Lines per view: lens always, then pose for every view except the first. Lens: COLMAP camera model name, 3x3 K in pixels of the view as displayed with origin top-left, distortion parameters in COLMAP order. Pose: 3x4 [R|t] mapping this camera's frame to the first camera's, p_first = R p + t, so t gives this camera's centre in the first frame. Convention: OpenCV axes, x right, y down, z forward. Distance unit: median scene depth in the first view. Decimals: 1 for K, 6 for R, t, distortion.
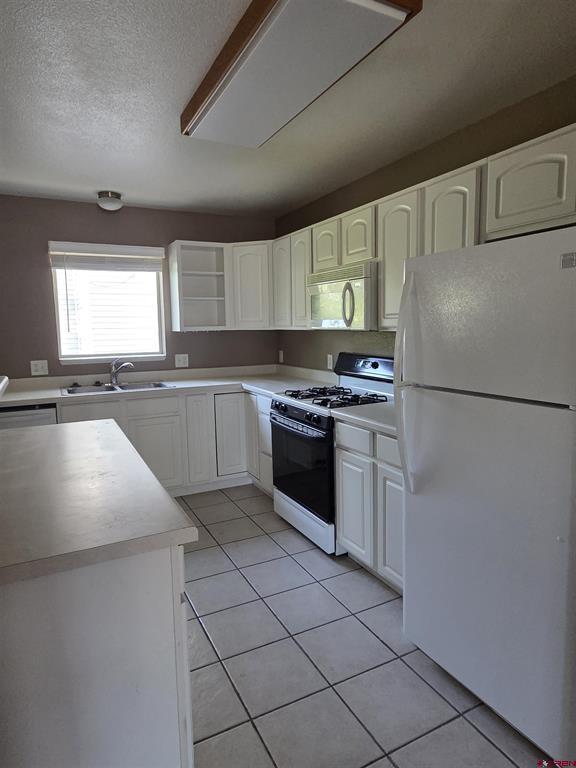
lens RADIAL K [[477.7, 0, 288.0], [0, 477.7, 384.0], [0, 0, 1]] dist [-0.002135, -0.000109]
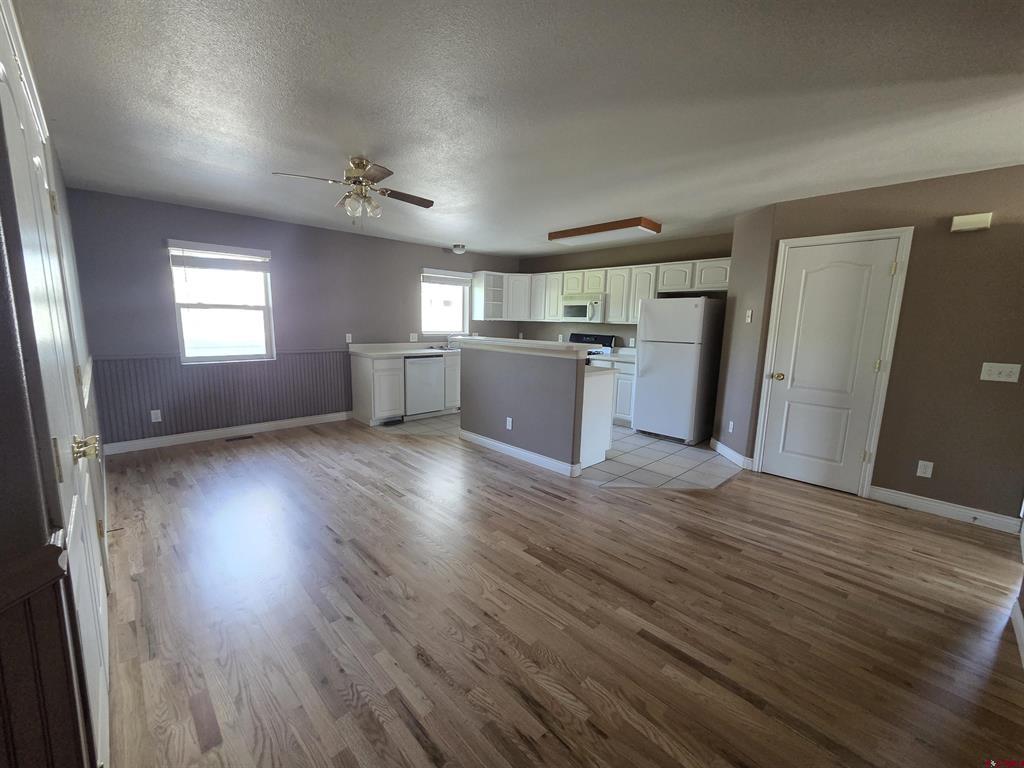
lens RADIAL K [[419.9, 0, 508.8], [0, 419.9, 388.5], [0, 0, 1]] dist [-0.000732, -0.000346]
pose [[0.954170, -0.013389, 0.298966, -0.656534], [0.002253, 0.999292, 0.037560, 0.100534], [-0.299257, -0.035165, 0.953524, -0.632900]]
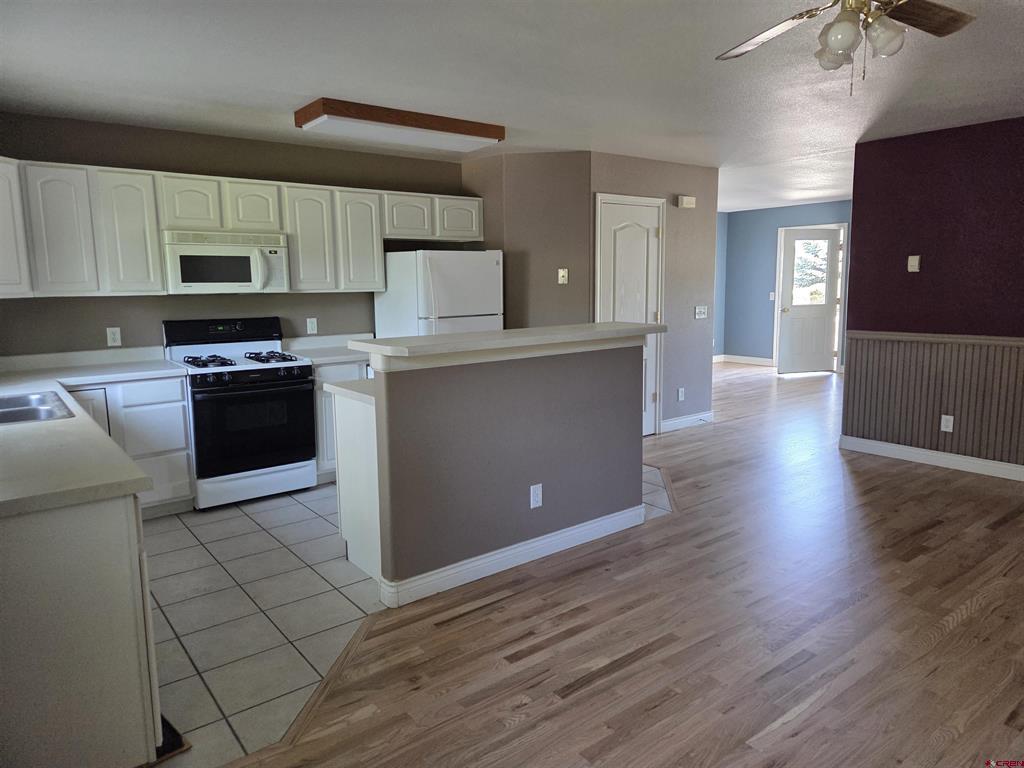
lens RADIAL K [[680.1, 0, 512.0], [0, 680.1, 384.0], [0, 0, 1]] dist [0.033635, -0.003018]
pose [[-0.193660, -0.133650, 0.971923, -1.184273], [0.138869, 0.976968, 0.162015, -0.064676], [-0.971191, 0.166345, -0.170640, 0.590757]]
